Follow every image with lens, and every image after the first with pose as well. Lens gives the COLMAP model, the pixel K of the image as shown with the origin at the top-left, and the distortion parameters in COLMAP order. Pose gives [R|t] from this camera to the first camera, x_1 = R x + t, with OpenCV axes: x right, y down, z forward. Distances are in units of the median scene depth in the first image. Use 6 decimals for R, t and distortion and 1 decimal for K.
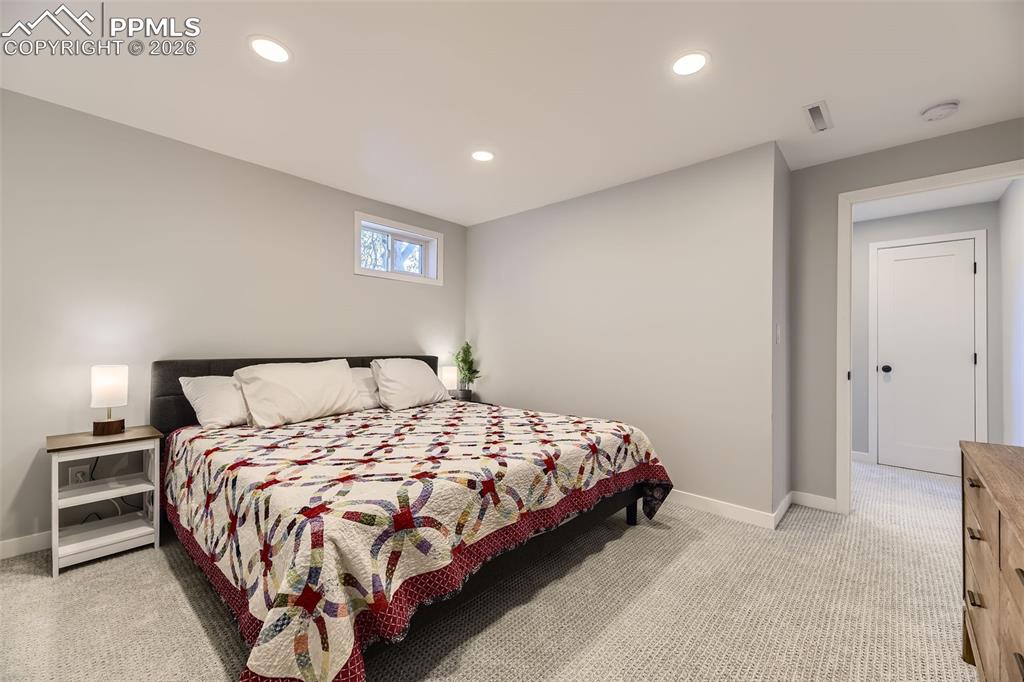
lens RADIAL K [[414.6, 0, 517.9], [0, 414.6, 339.8], [0, 0, 1]] dist [0.009820, -0.000881]
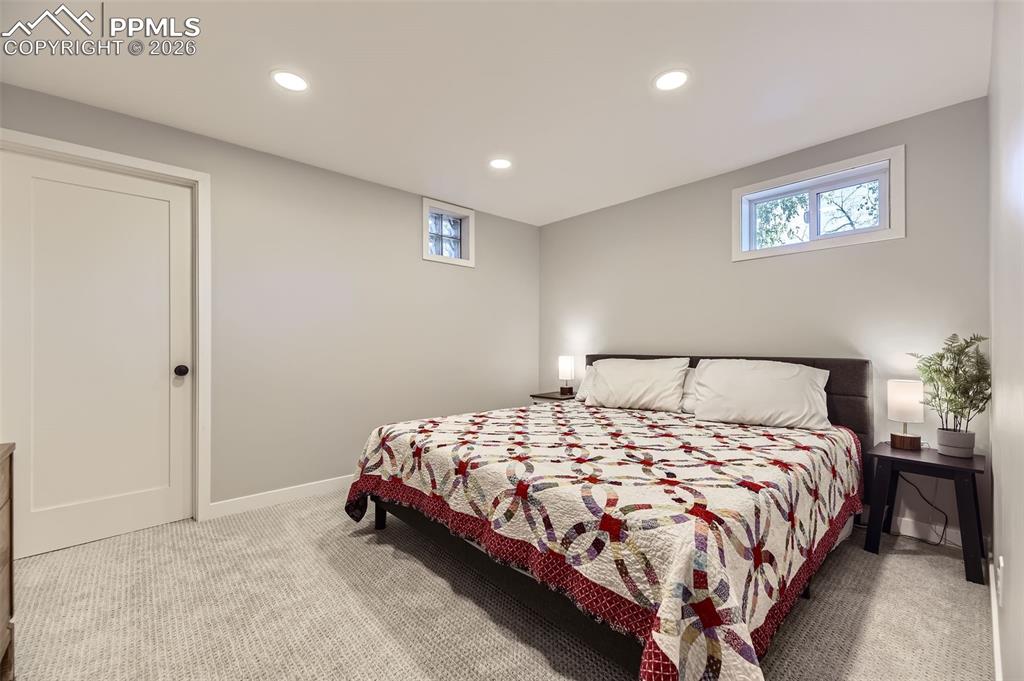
lens RADIAL K [[414.6, 0, 517.9], [0, 414.6, 339.3], [0, 0, 1]] dist [0.009820, -0.000881]
pose [[-0.099883, -0.021000, -0.994778, 0.902640], [0.017766, 0.999580, -0.022885, 0.028348], [0.994841, -0.019959, -0.099468, 1.097582]]
